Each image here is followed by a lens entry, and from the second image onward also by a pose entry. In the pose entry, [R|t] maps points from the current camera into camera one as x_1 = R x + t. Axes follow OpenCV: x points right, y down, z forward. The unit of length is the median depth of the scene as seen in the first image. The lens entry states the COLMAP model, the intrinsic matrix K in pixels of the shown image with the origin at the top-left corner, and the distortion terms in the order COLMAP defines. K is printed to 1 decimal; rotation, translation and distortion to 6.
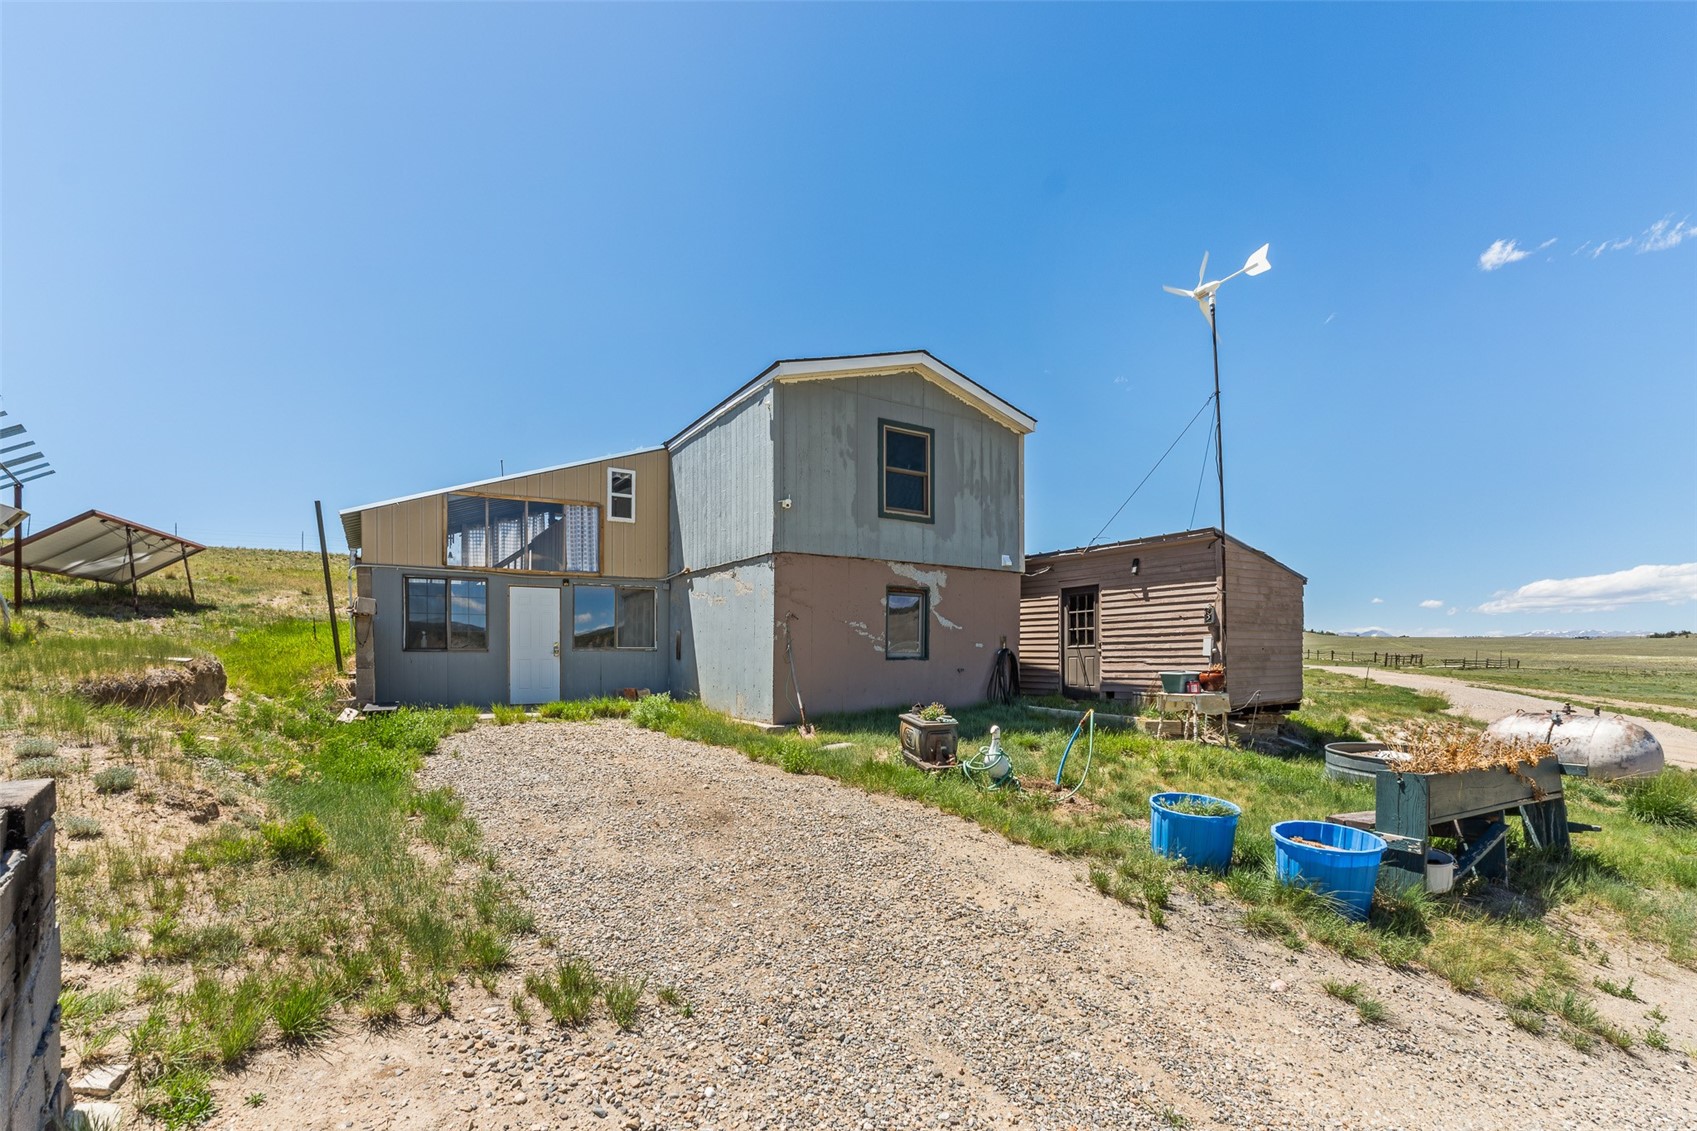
lens RADIAL K [[808.8, 0, 808.6], [0, 808.8, 654.7], [0, 0, 1]] dist [-0.015273, 0.000001]
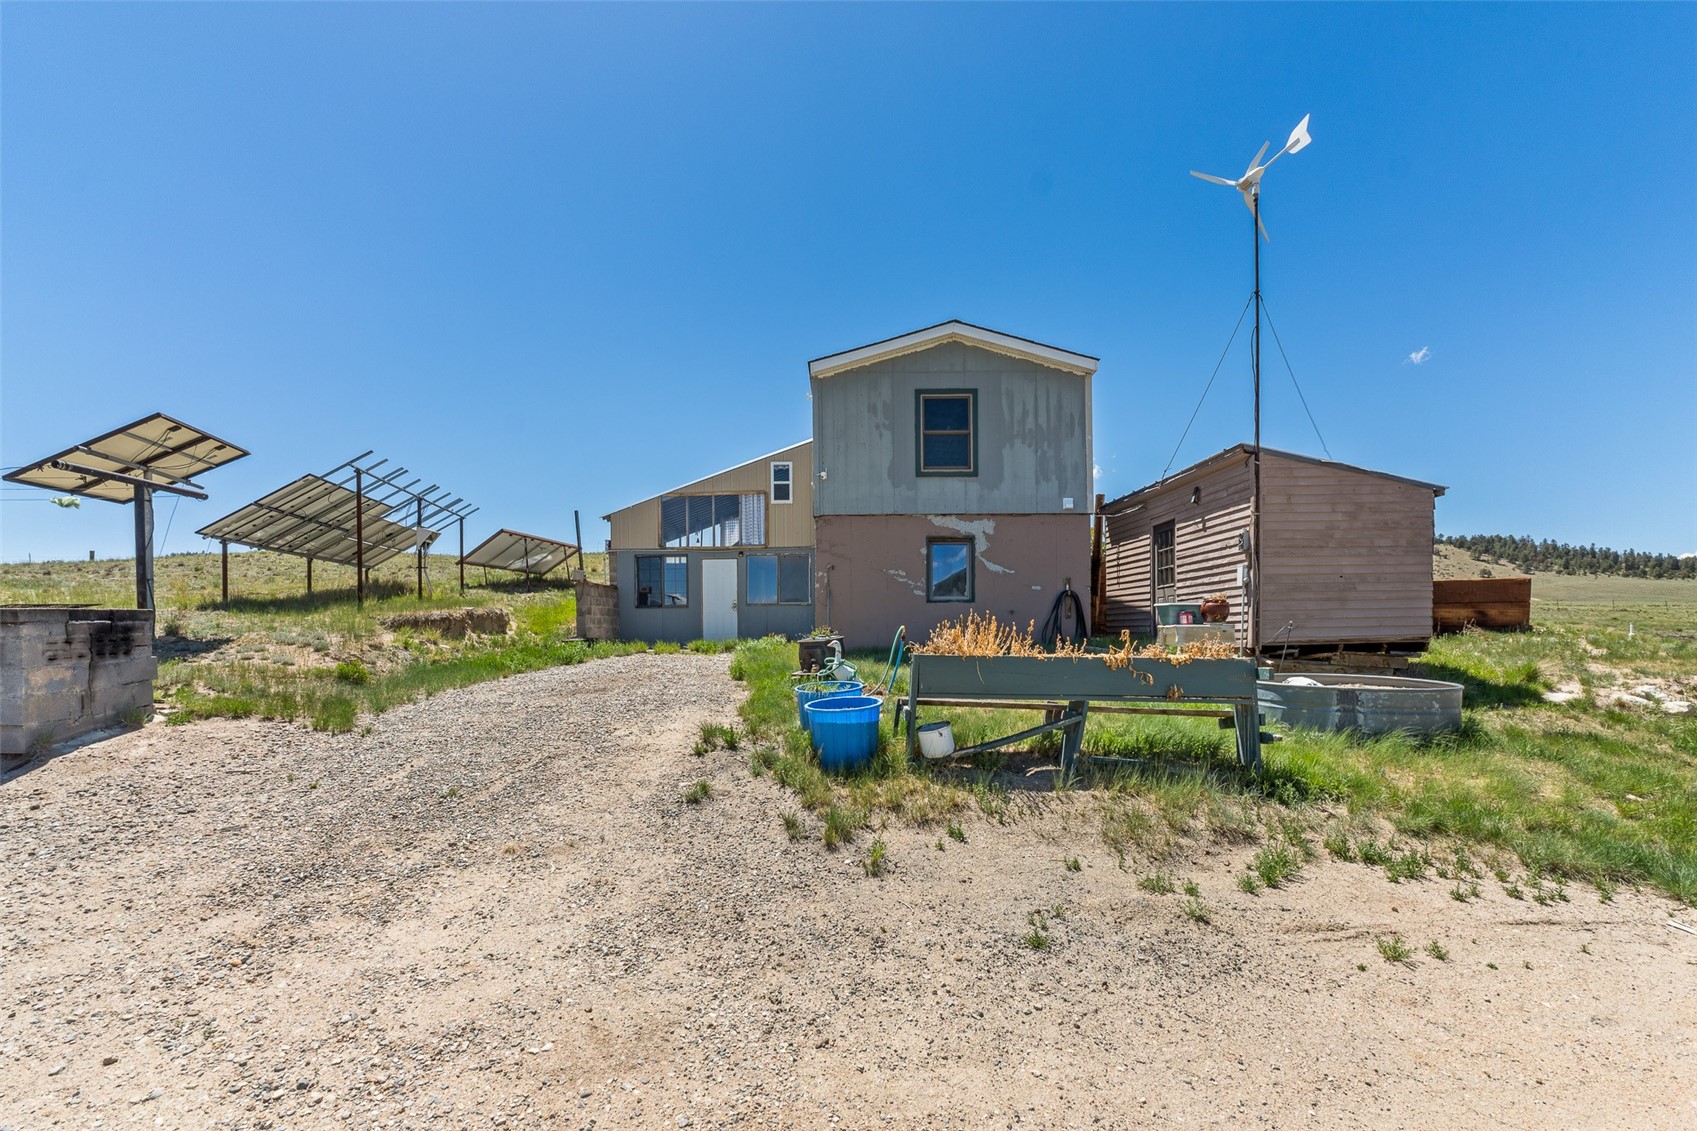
lens RADIAL K [[808.8, 0, 808.6], [0, 808.8, 654.7], [0, 0, 1]] dist [-0.015273, 0.000001]
pose [[0.819265, 0.004381, -0.573399, 0.591858], [0.006183, 0.999845, 0.016473, 0.058156], [0.573382, -0.017041, 0.819111, -0.022457]]
